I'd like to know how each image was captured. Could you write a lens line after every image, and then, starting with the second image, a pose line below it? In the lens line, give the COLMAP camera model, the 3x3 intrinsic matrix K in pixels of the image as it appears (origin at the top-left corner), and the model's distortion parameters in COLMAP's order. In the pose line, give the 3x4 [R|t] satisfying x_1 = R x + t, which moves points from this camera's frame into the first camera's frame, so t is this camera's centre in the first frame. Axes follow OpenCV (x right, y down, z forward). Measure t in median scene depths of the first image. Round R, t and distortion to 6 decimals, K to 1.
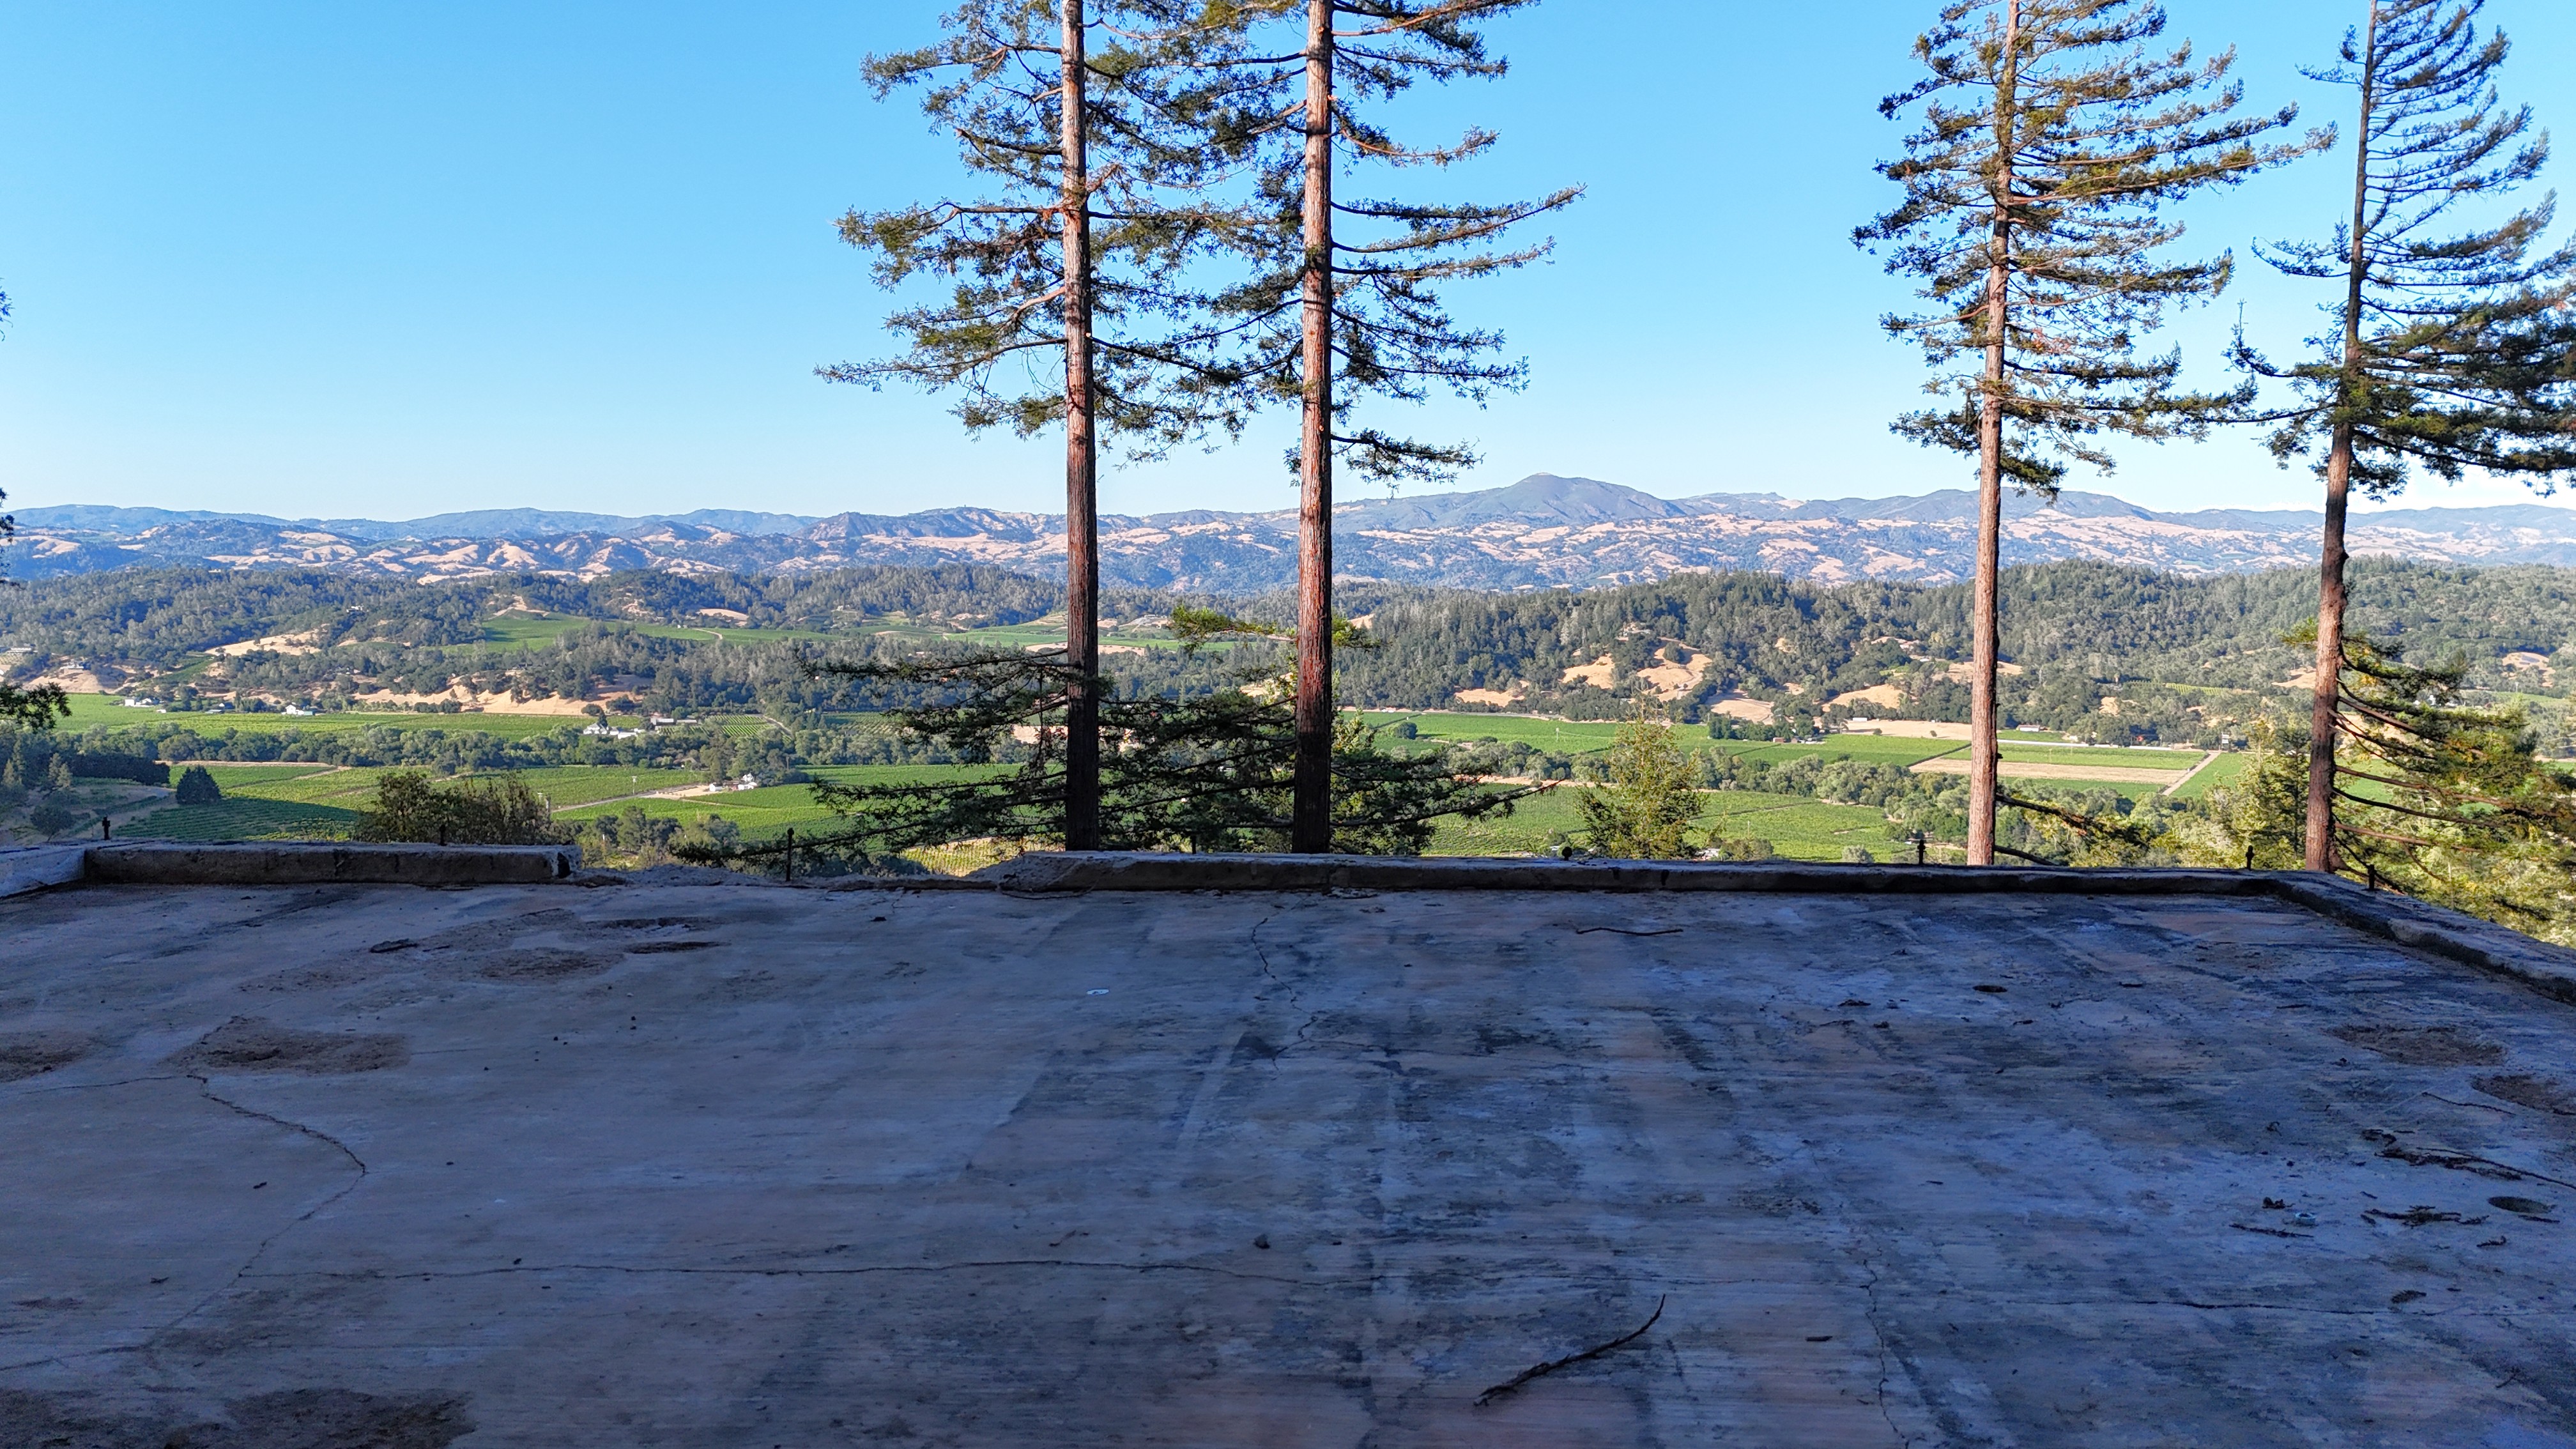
lens RADIAL K [[1899.0, 0, 1283.2], [0, 1899.0, 731.3], [0, 0, 1]] dist [0.066089, -0.045886]
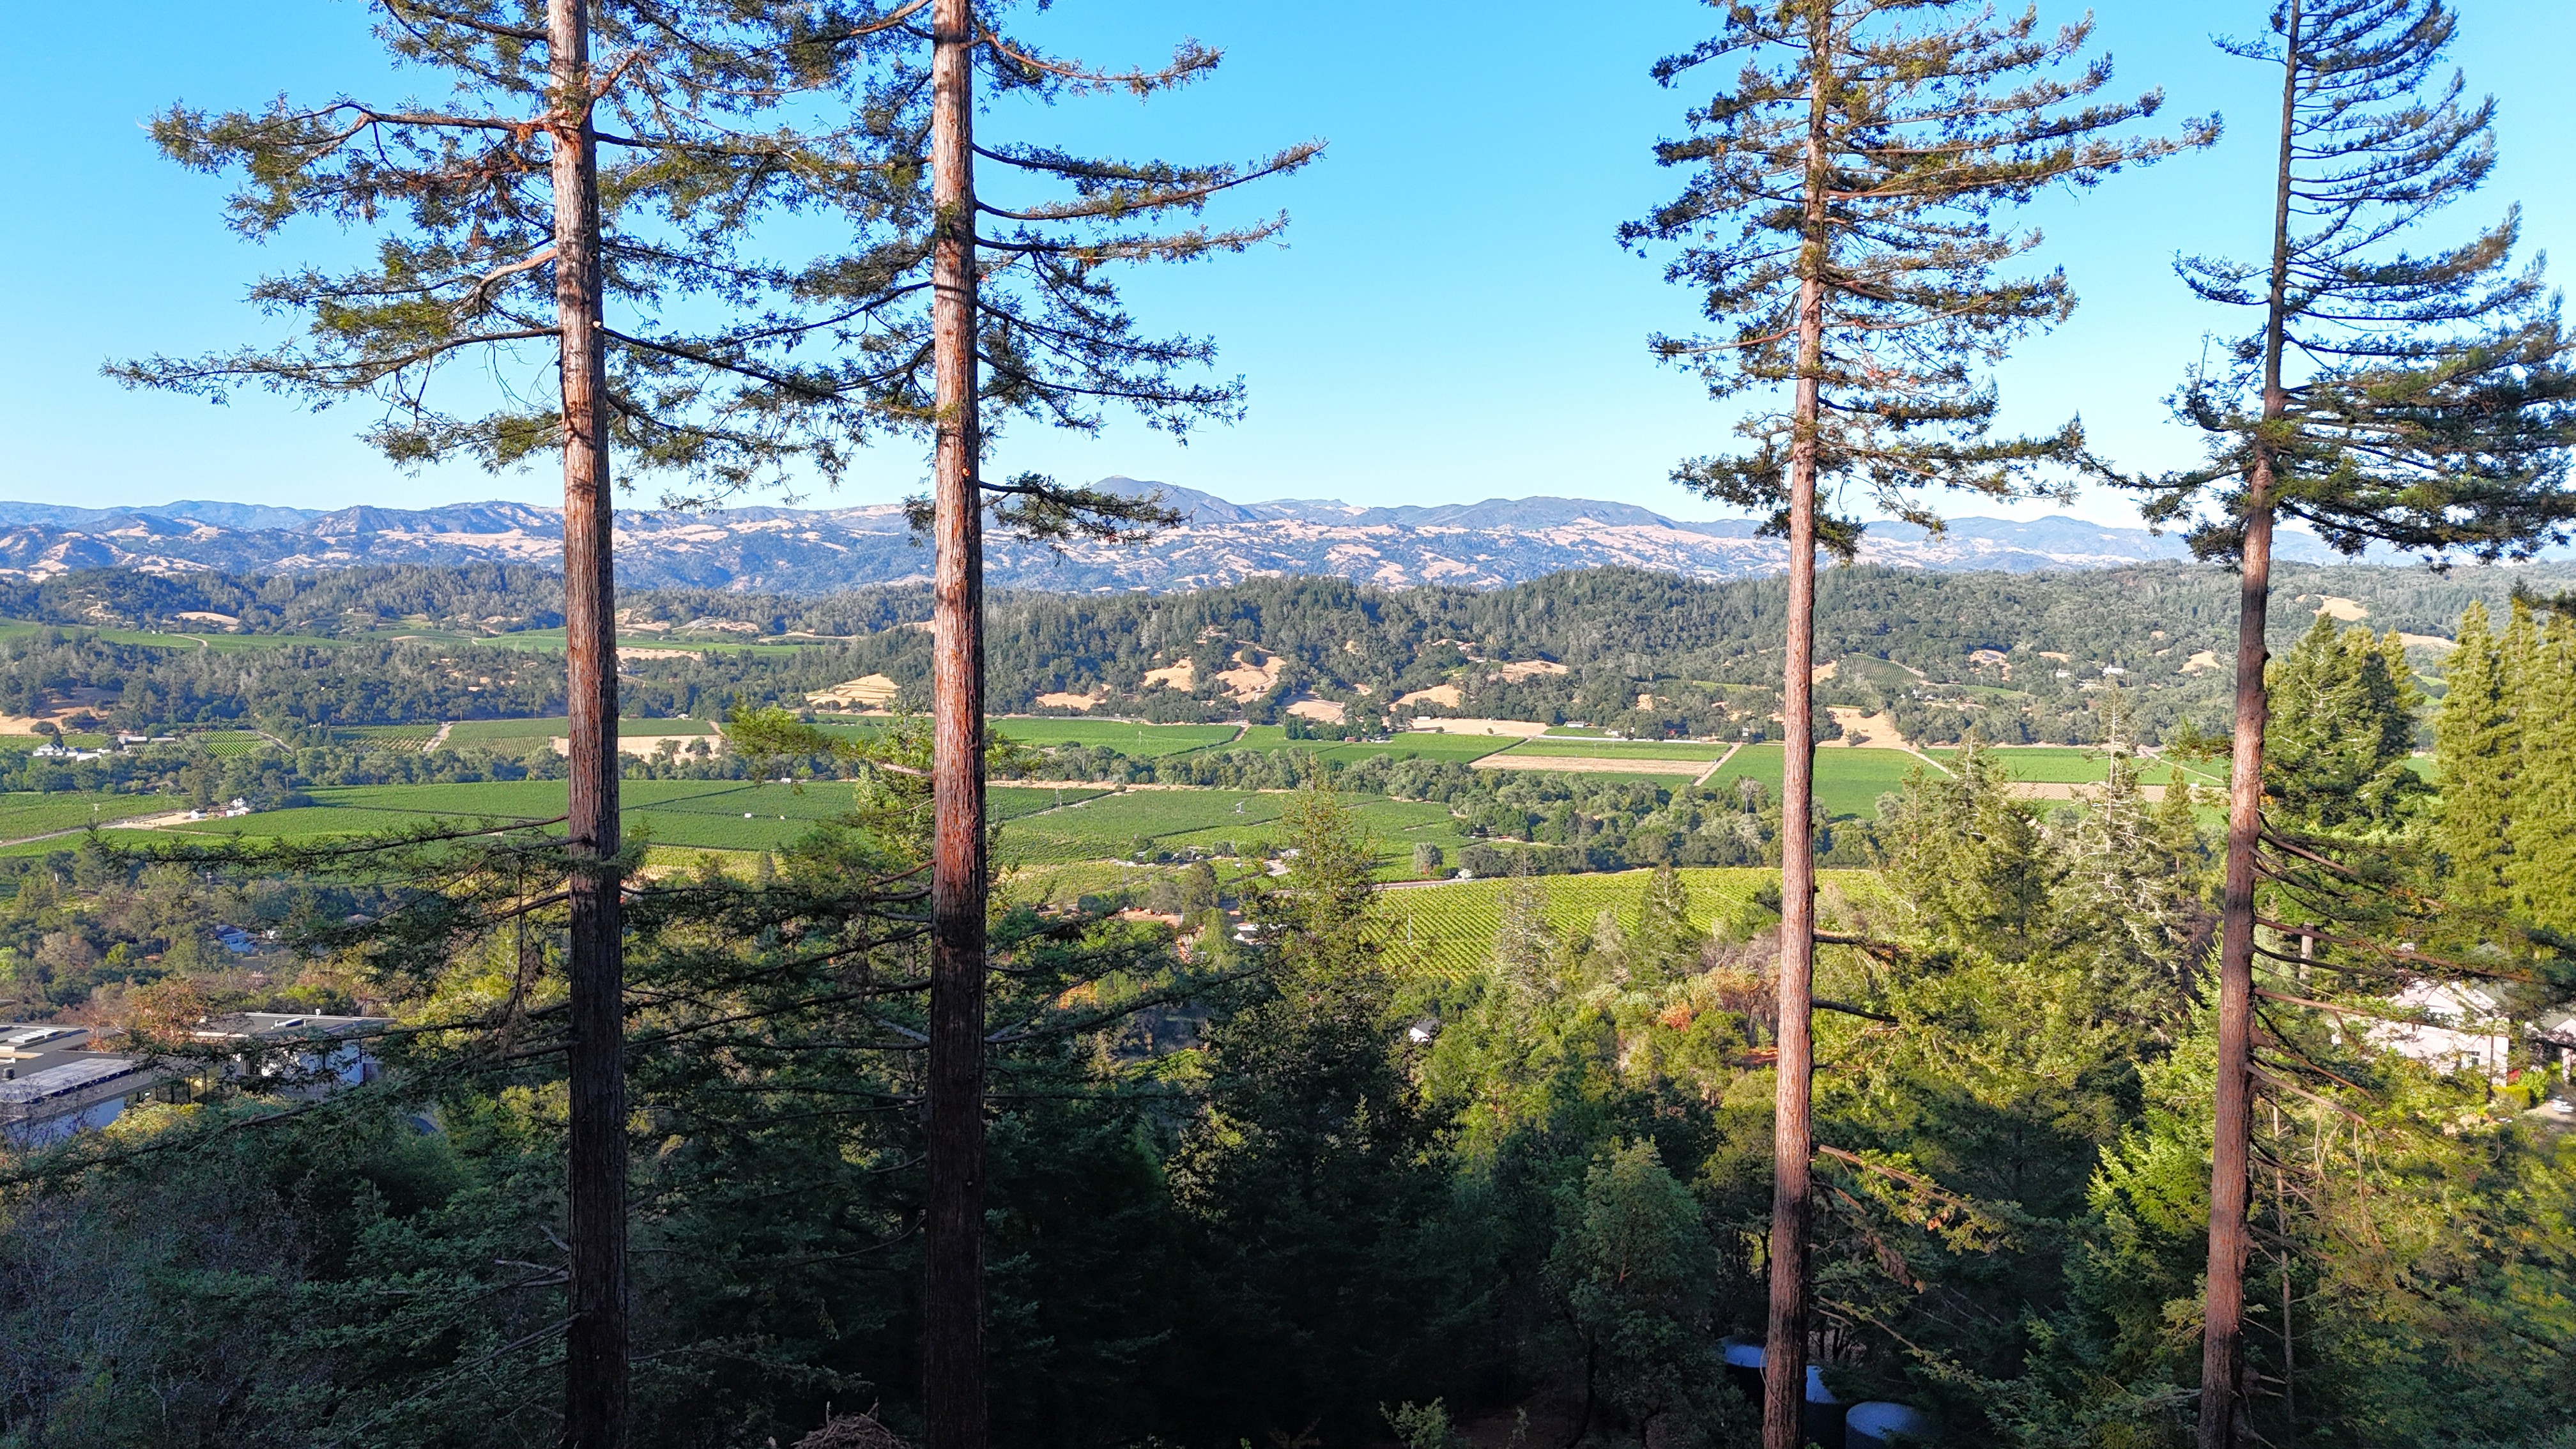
lens RADIAL K [[1899.0, 0, 1288.0], [0, 1899.0, 724.5], [0, 0, 1]] dist [0.094902, -0.107375]
pose [[0.975138, -0.015350, 0.221067, -0.016385], [0.016417, 0.999861, -0.002994, -0.053487], [-0.220990, 0.006549, 0.975254, 0.252725]]
